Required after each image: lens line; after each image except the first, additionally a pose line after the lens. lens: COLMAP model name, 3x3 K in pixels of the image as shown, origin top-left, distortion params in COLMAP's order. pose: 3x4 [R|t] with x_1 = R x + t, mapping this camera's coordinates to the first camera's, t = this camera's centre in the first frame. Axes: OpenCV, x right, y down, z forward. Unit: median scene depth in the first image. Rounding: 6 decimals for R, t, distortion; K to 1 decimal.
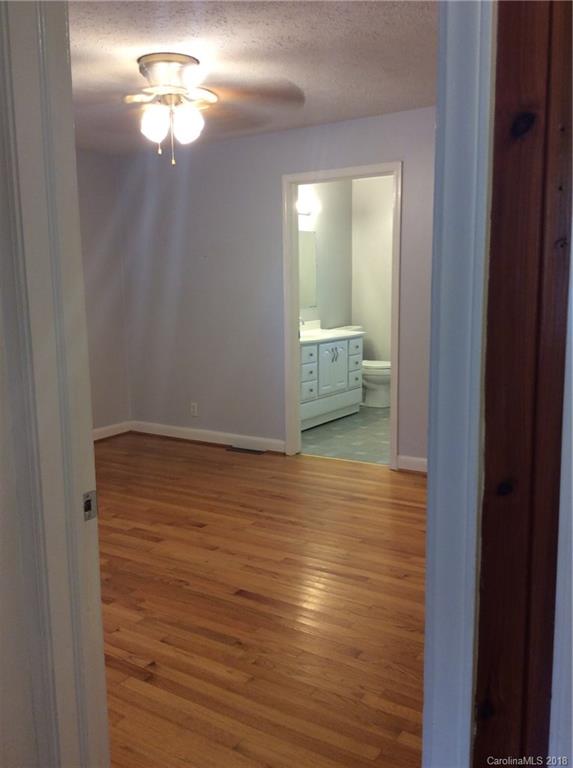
lens RADIAL K [[623.8, 0, 260.5], [0, 623.8, 385.3], [0, 0, 1]] dist [0.235764, -0.381582]
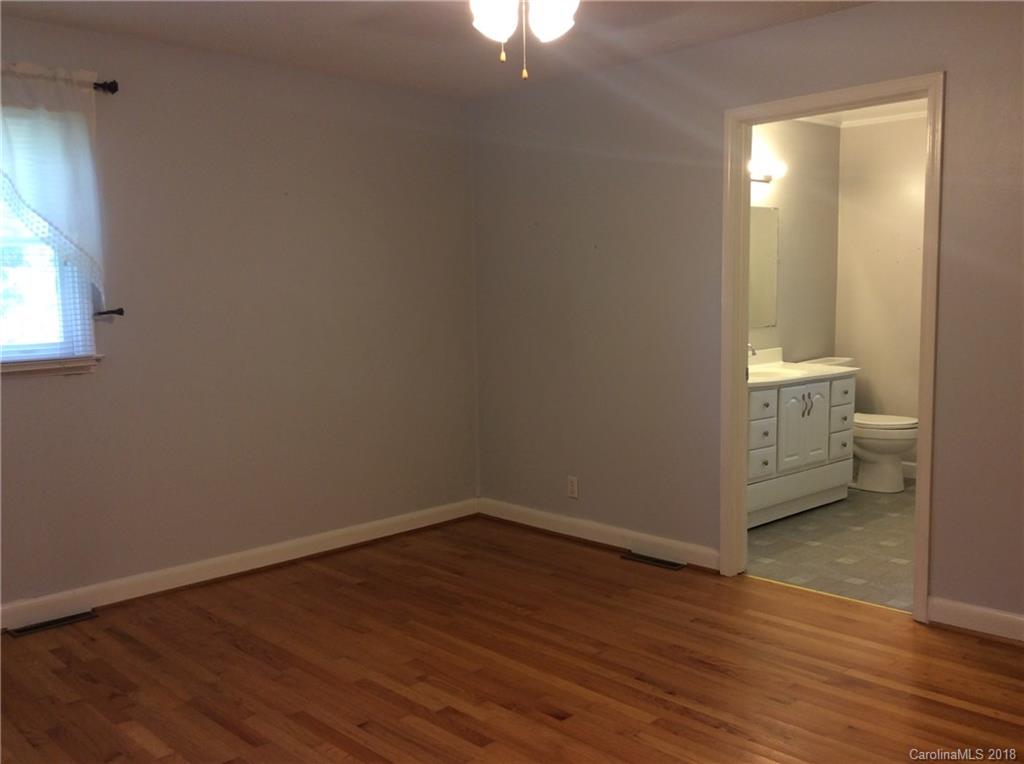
lens RADIAL K [[831.7, 0, 543.3], [0, 831.7, 398.1], [0, 0, 1]] dist [0.235764, -0.381582]
pose [[0.984516, 0.023536, -0.173709, 0.010758], [-0.029915, 0.998967, -0.034195, -0.023345], [0.172725, 0.038862, 0.984203, 0.170609]]
